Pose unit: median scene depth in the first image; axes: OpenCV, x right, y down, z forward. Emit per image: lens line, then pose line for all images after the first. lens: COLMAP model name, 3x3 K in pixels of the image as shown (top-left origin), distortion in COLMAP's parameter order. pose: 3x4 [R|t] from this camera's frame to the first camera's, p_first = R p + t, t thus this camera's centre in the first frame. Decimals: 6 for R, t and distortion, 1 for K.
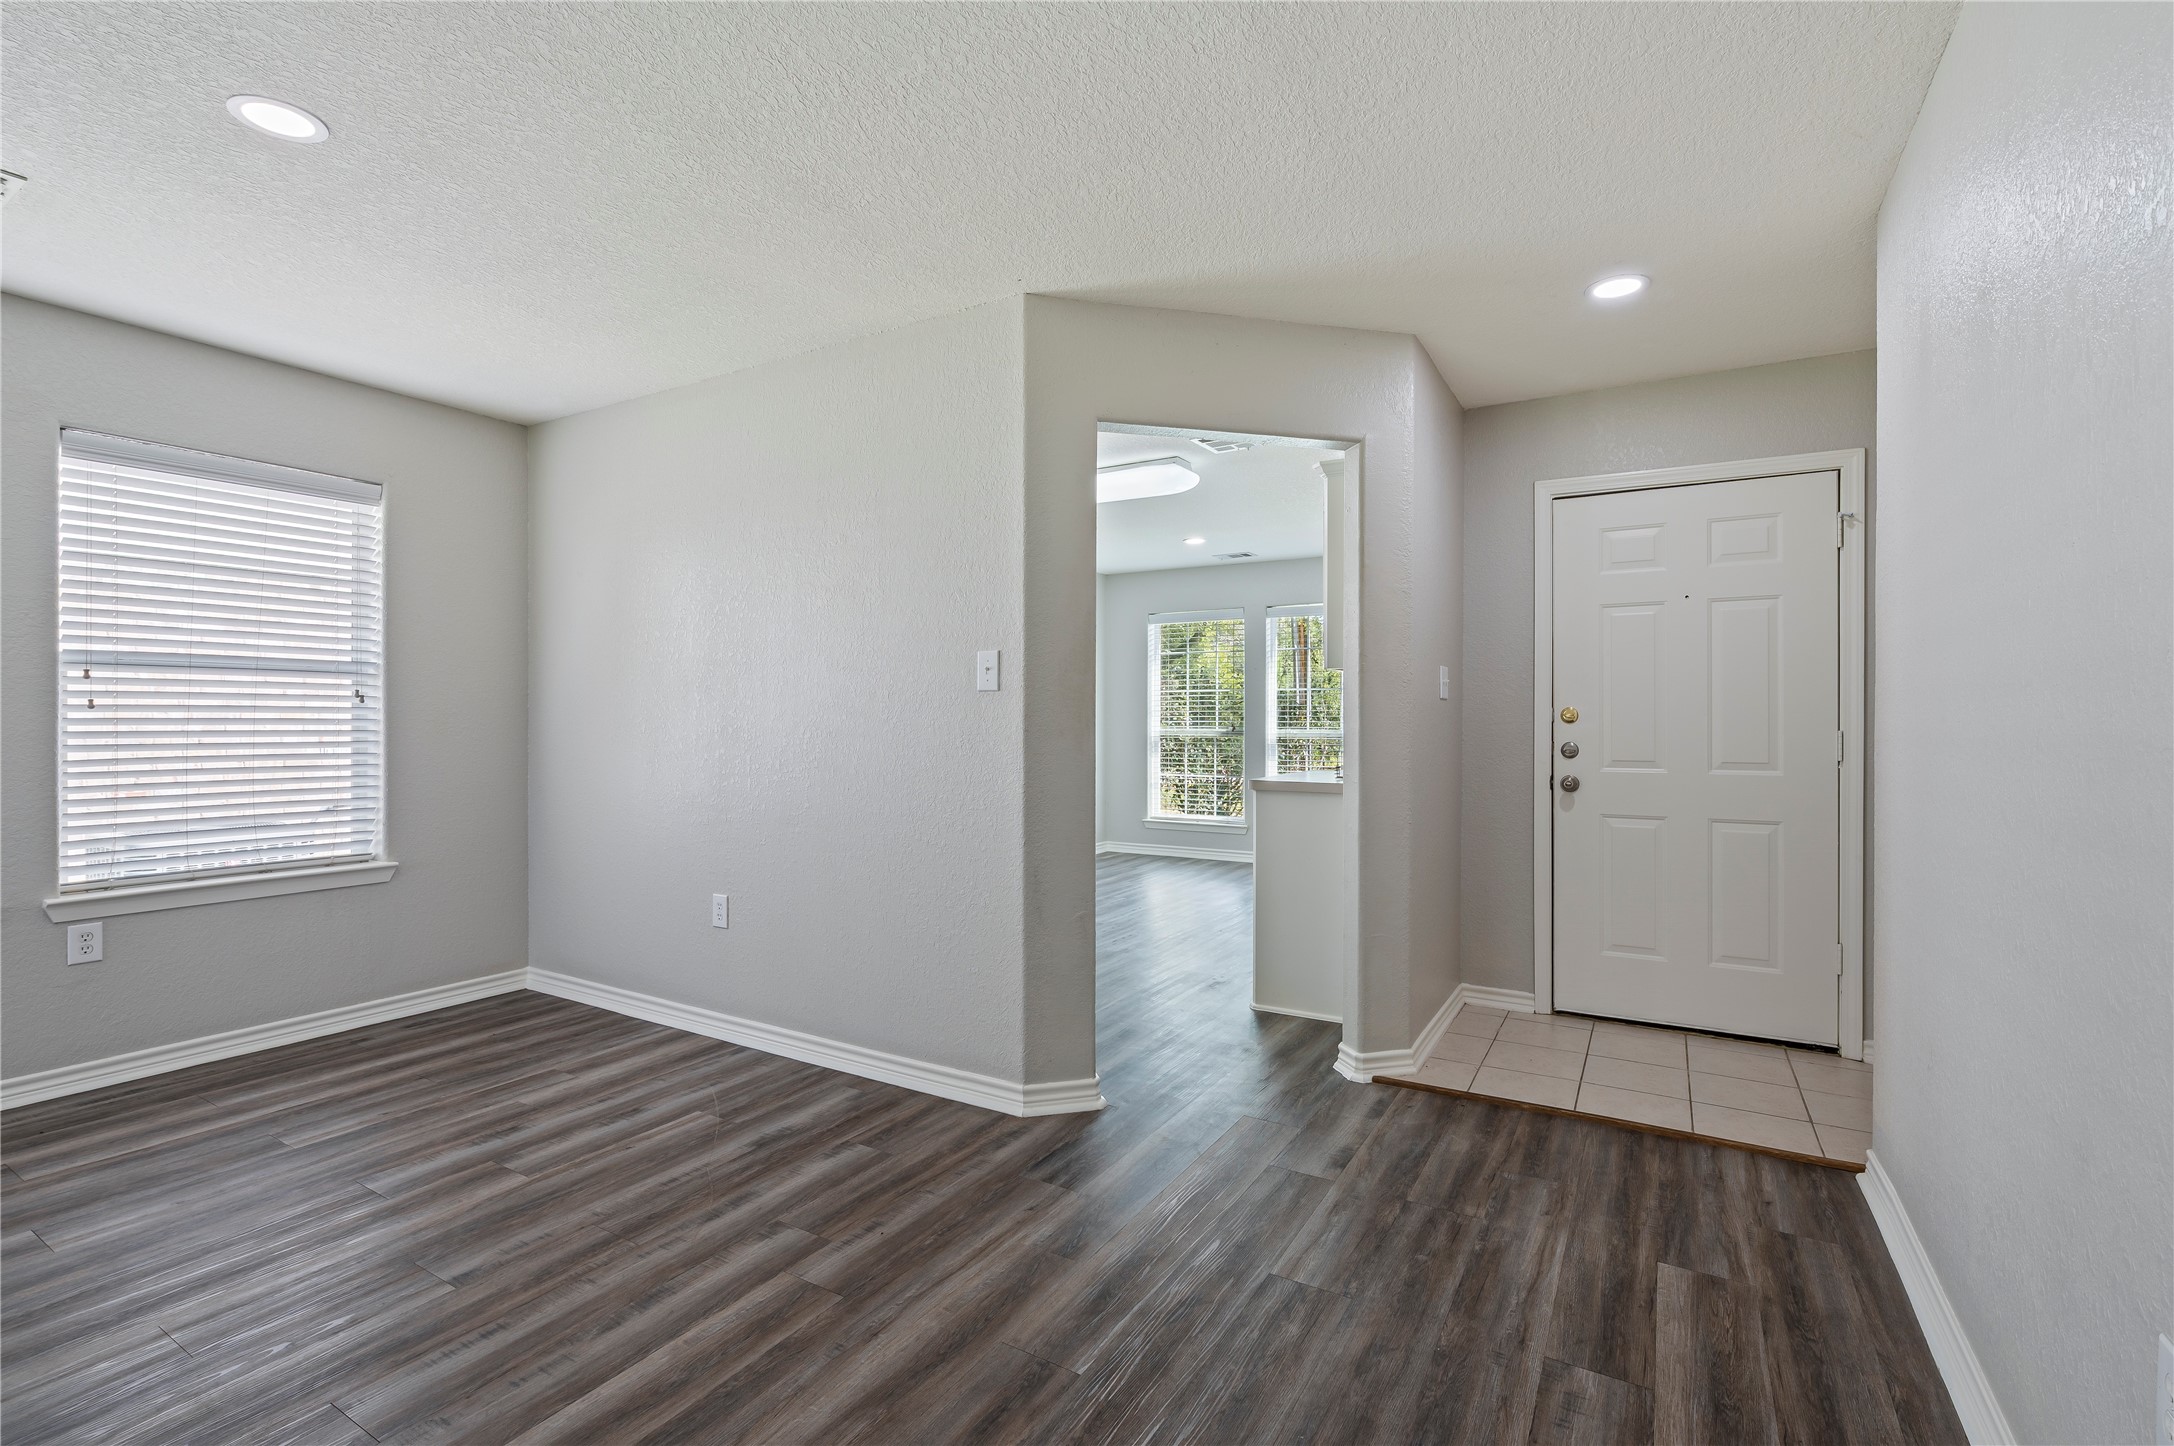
lens RADIAL K [[952.7, 0, 1098.8], [0, 952.7, 717.6], [0, 0, 1]] dist [-0.001845, -0.000418]
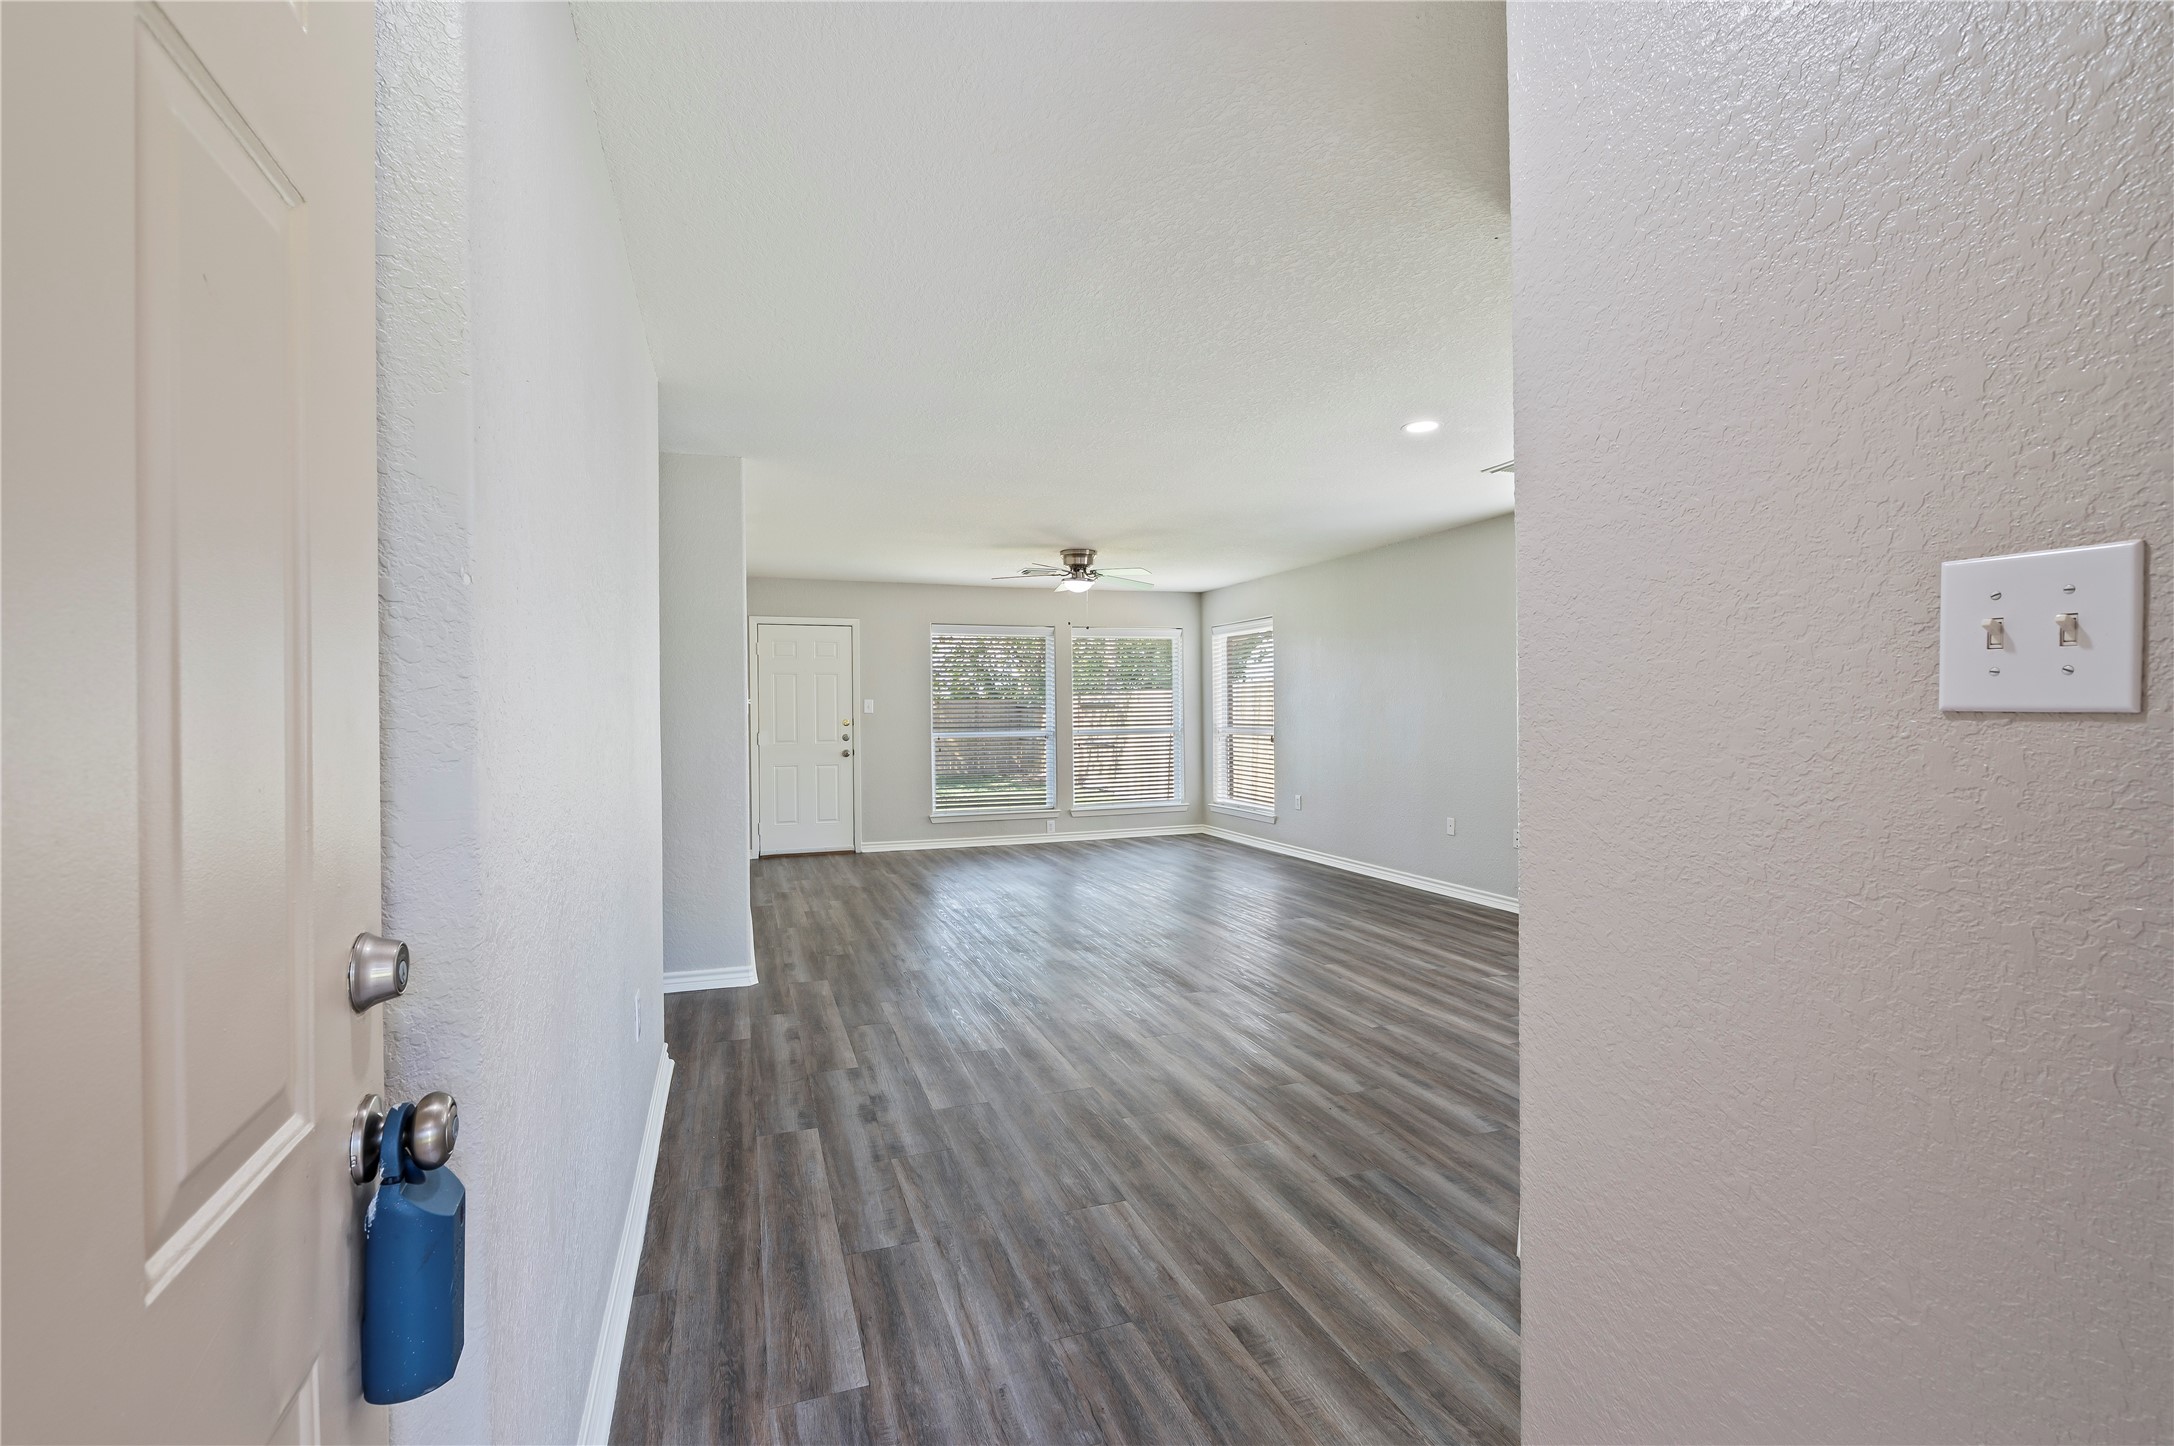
lens RADIAL K [[952.7, 0, 1098.8], [0, 952.7, 717.6], [0, 0, 1]] dist [-0.001845, -0.000418]
pose [[-0.619369, 0.007146, -0.785068, 1.143938], [0.006144, 0.999972, 0.004255, -0.036281], [0.785076, -0.002188, -0.619396, 1.718027]]
